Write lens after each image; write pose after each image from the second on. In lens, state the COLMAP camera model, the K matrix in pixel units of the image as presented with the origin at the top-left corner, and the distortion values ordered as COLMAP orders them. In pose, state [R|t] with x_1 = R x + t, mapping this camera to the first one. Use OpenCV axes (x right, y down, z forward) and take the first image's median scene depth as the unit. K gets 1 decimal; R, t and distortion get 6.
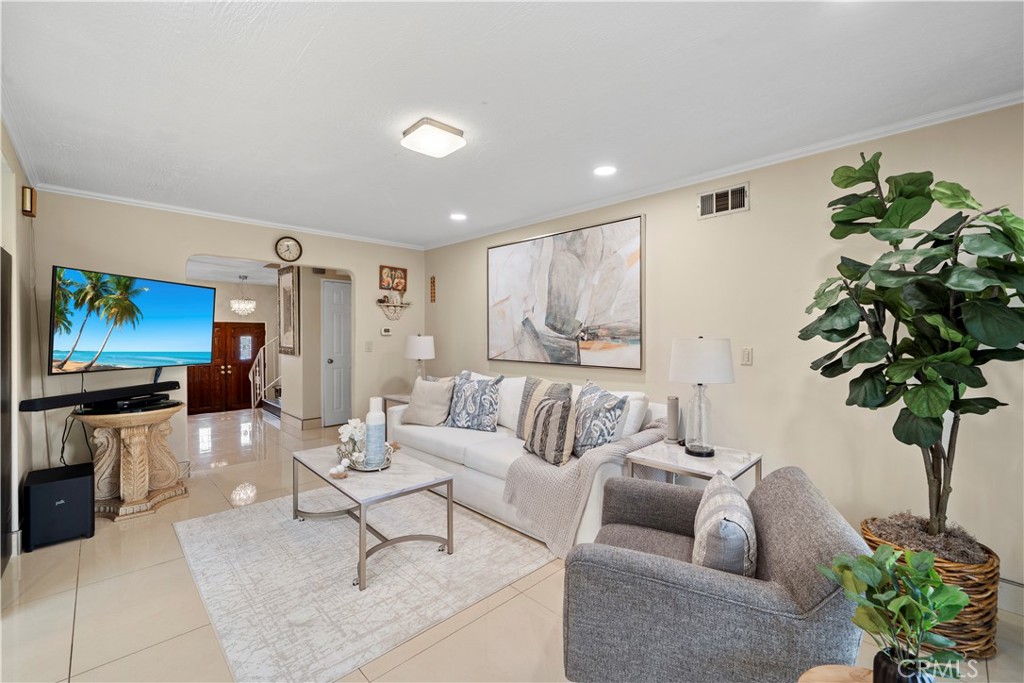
lens RADIAL K [[407.3, 0, 531.1], [0, 407.3, 334.4], [0, 0, 1]] dist [-0.003350, 0.001288]
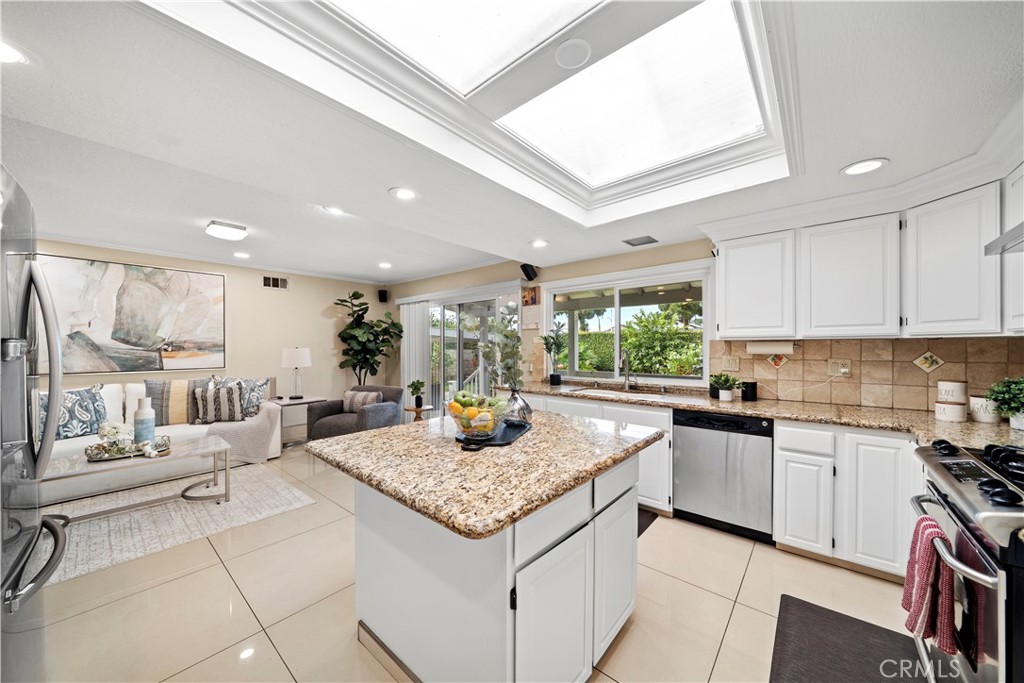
lens RADIAL K [[359.7, 0, 512.6], [0, 359.7, 345.8], [0, 0, 1]] dist [-0.002684, -0.000156]
pose [[-0.082103, -0.003424, 0.996618, -1.153527], [0.003131, 0.999988, 0.003693, -0.004304], [-0.996619, 0.003424, -0.082091, -0.047913]]
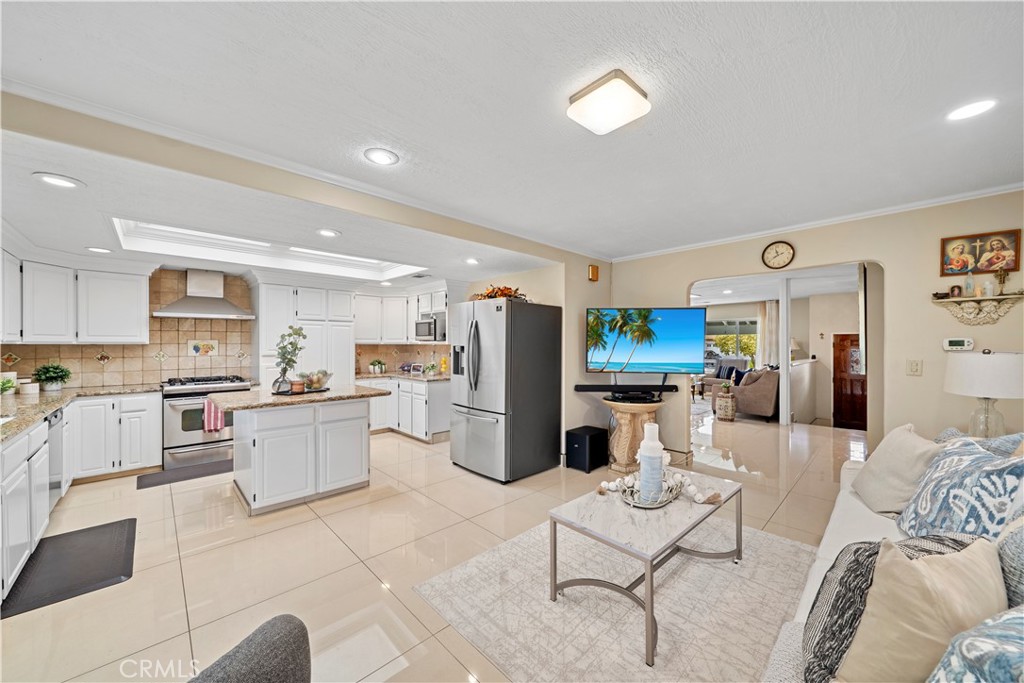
lens RADIAL K [[374.0, 0, 514.2], [0, 374.0, 344.8], [0, 0, 1]] dist [-0.007846, 0.000101]
pose [[-0.013752, -0.004158, -0.999897, 0.292406], [-0.000124, 0.999991, -0.004157, -0.007075], [0.999905, 0.000067, -0.013752, 0.506479]]
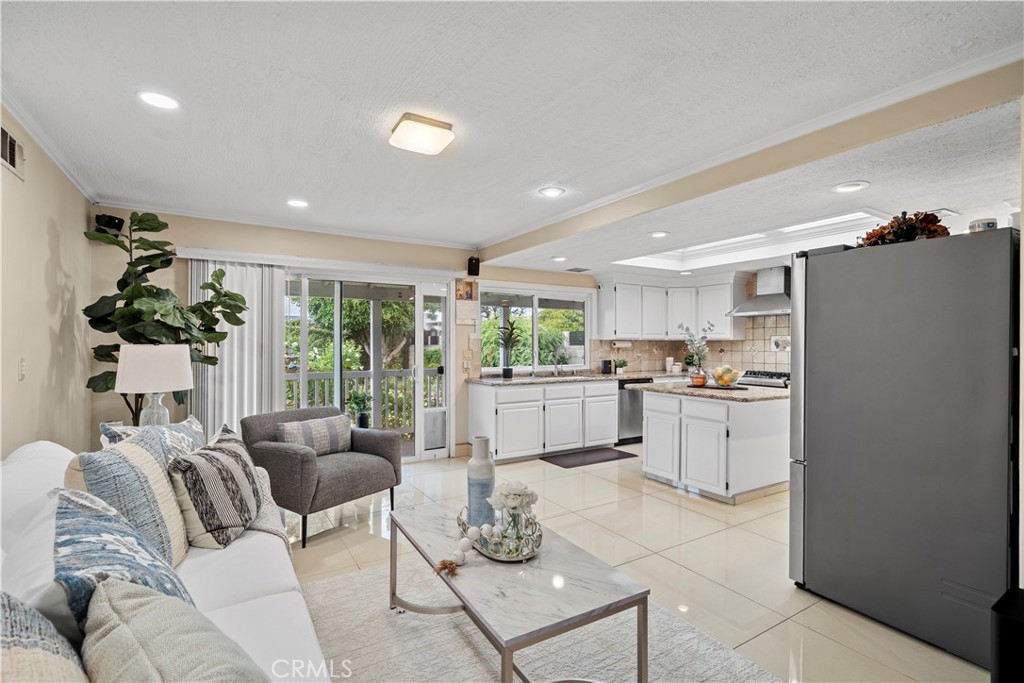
lens RADIAL K [[471.3, 0, 513.3], [0, 471.3, 343.4], [0, 0, 1]] dist [0.001392, 0.001144]
pose [[-0.973809, -0.007117, 0.227254, -0.449169], [-0.006364, 0.999972, 0.004046, -0.002812], [-0.227277, 0.002494, -0.973827, 1.249770]]
